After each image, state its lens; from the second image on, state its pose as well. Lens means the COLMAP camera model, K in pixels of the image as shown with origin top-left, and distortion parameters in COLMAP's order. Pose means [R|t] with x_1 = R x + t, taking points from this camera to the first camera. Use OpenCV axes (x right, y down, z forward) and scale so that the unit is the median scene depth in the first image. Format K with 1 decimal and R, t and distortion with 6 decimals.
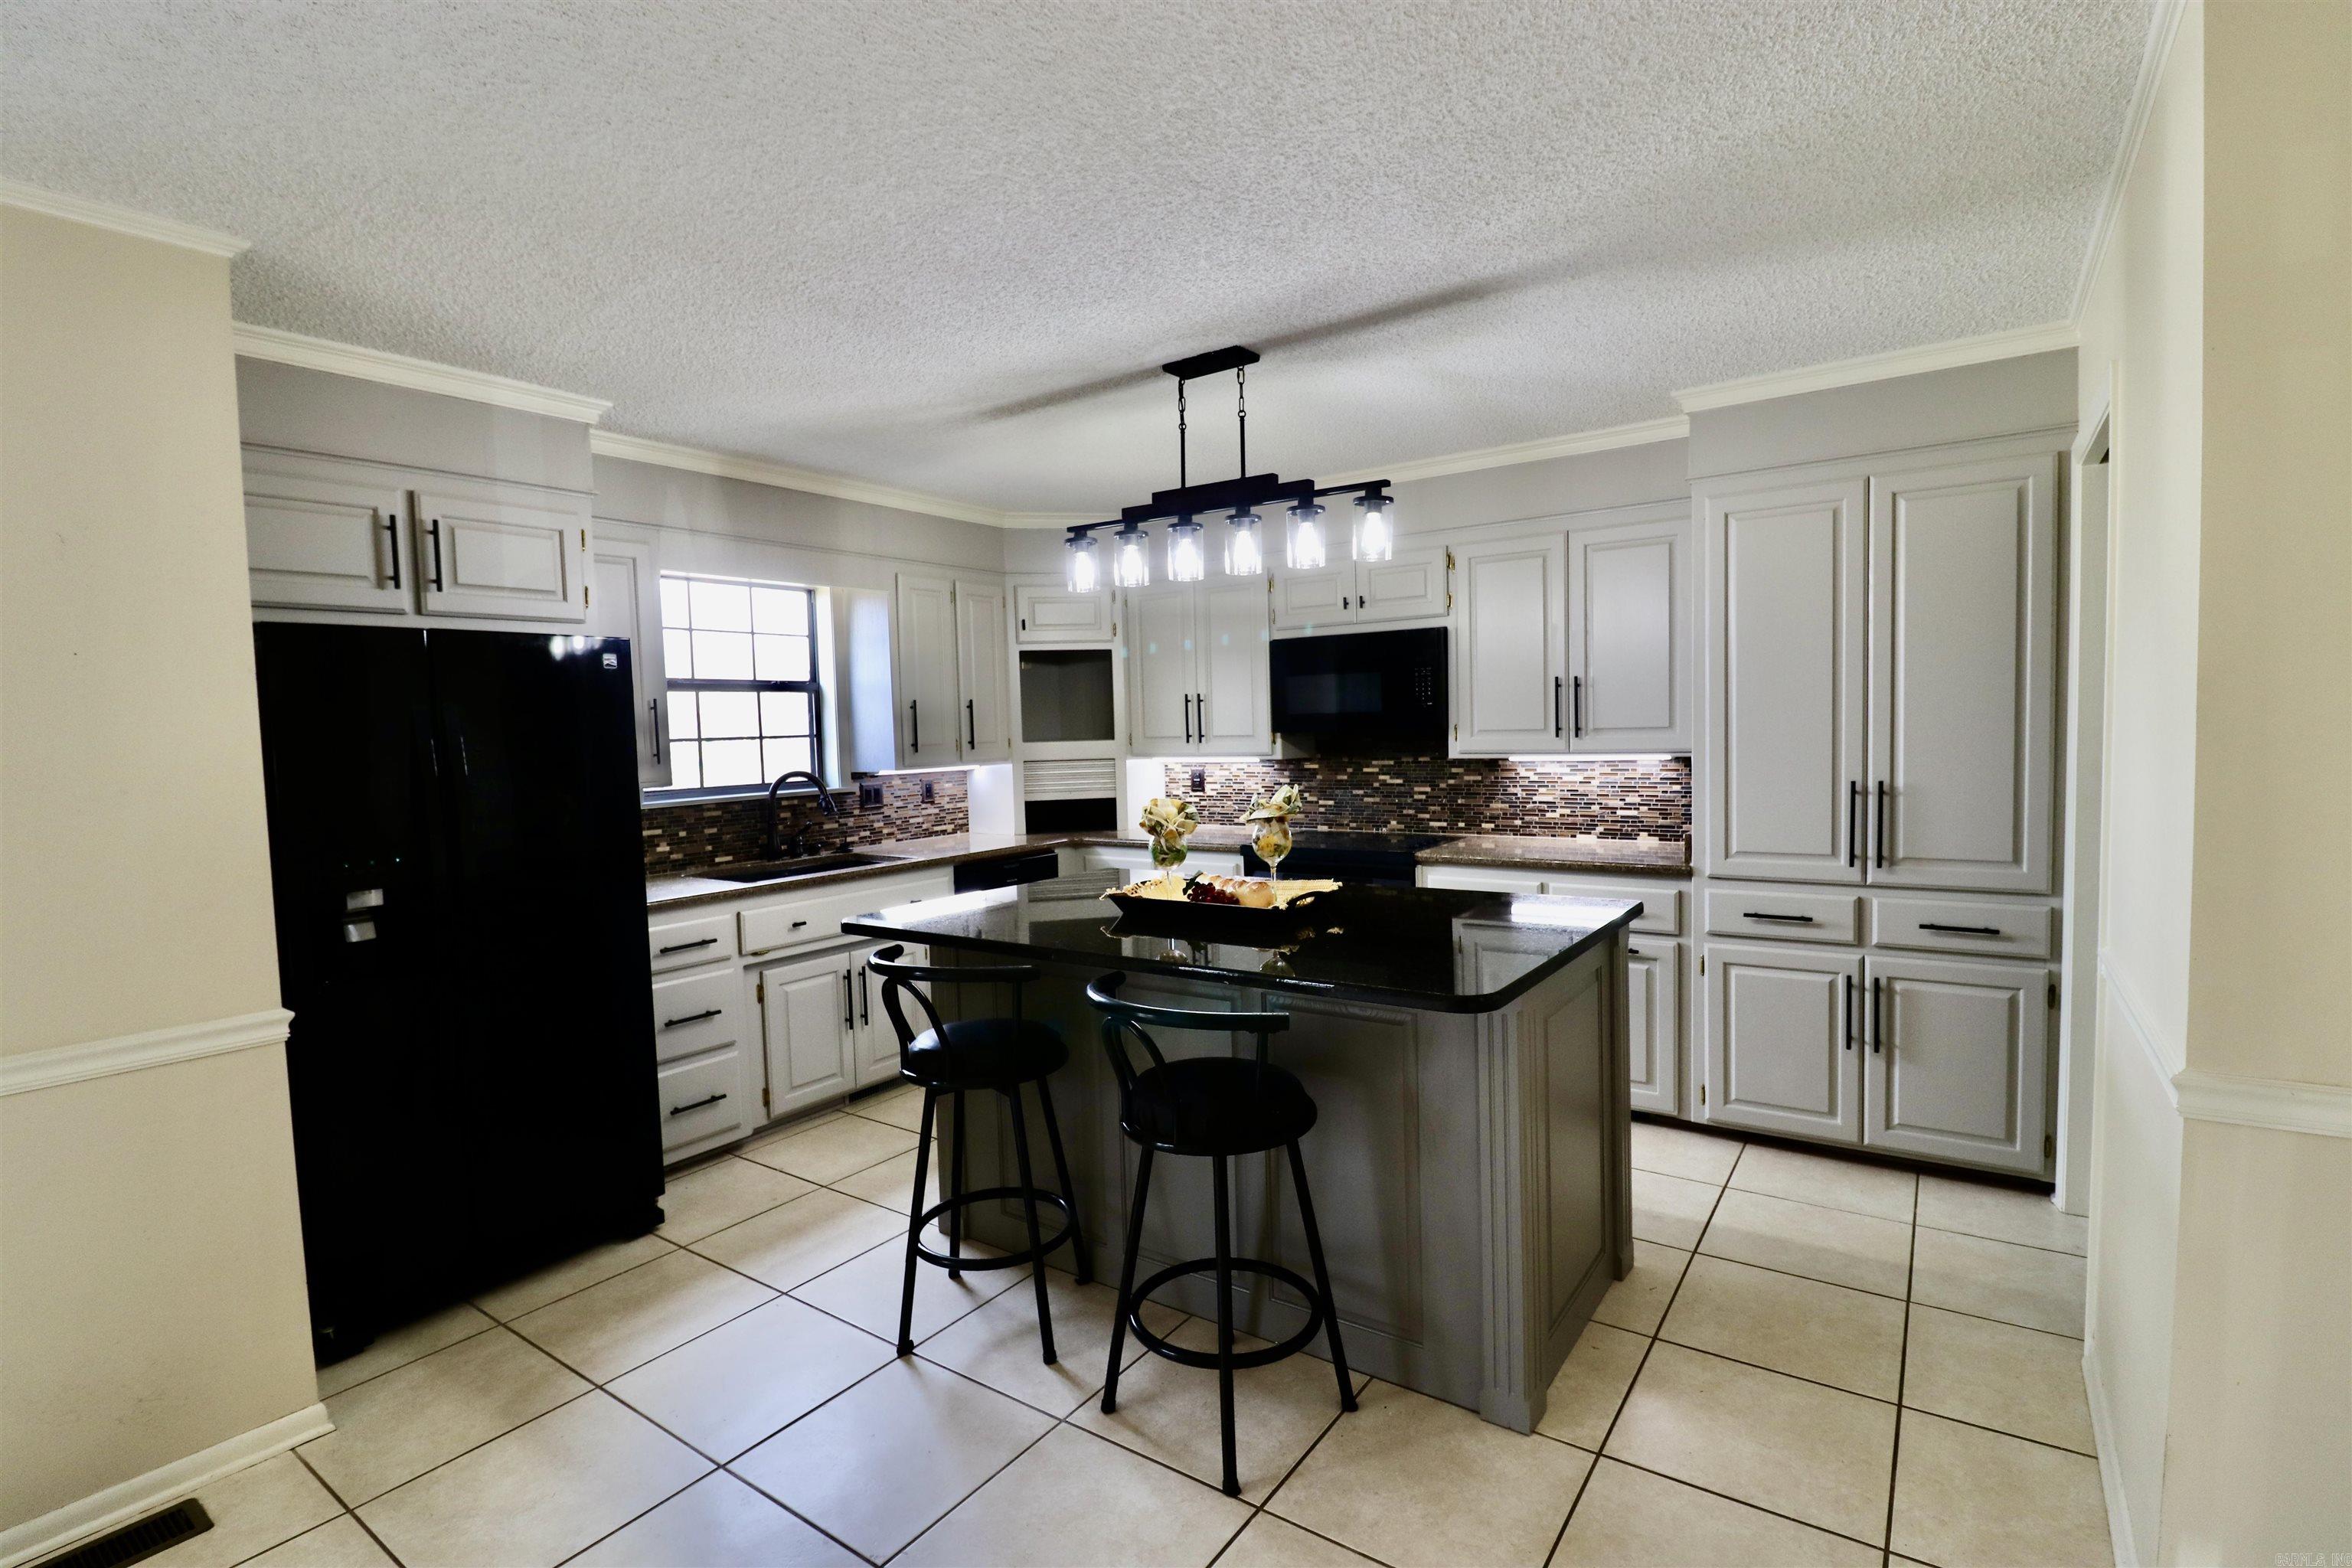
lens RADIAL K [[1099.3, 0, 1176.0], [0, 1099.3, 784.0], [0, 0, 1]] dist [0.002949, -0.009554]
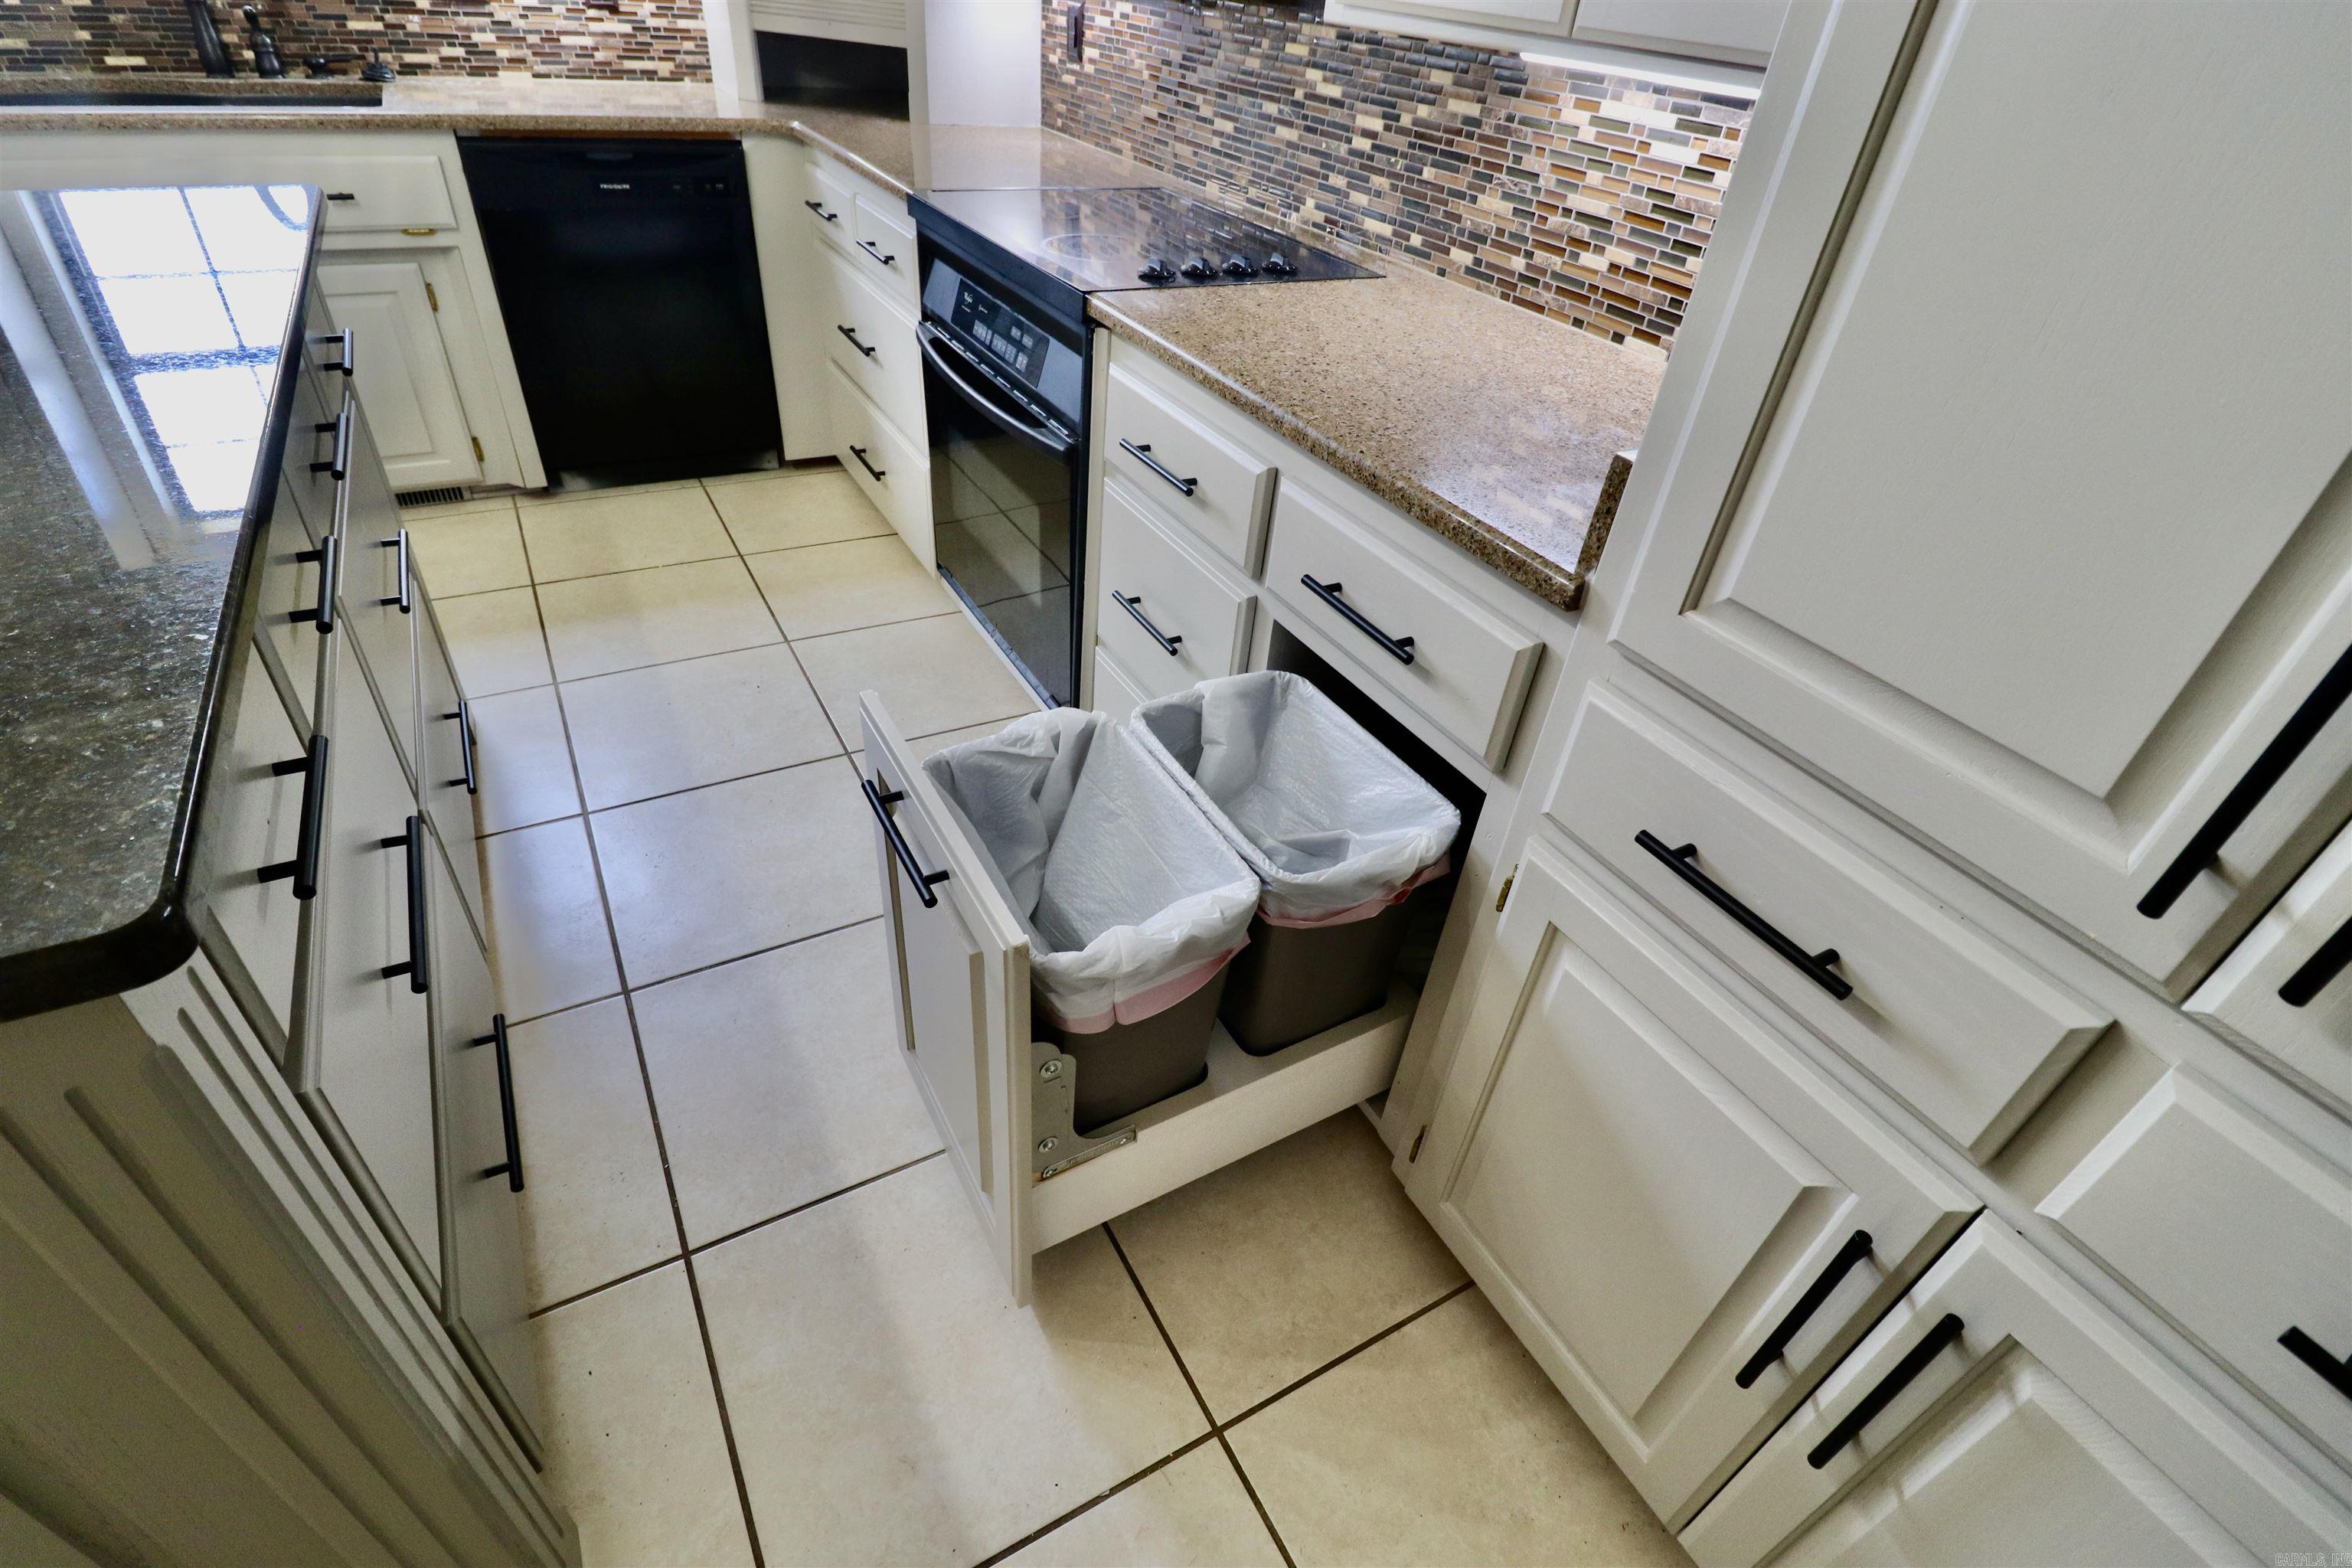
lens RADIAL K [[1099.3, 0, 1176.0], [0, 1099.3, 784.0], [0, 0, 1]] dist [0.002949, -0.009554]
pose [[0.898550, 0.338132, -0.279776, 0.371901], [-0.128761, 0.812550, 0.568493, -0.018753], [0.419557, -0.474795, 0.773655, 0.580182]]
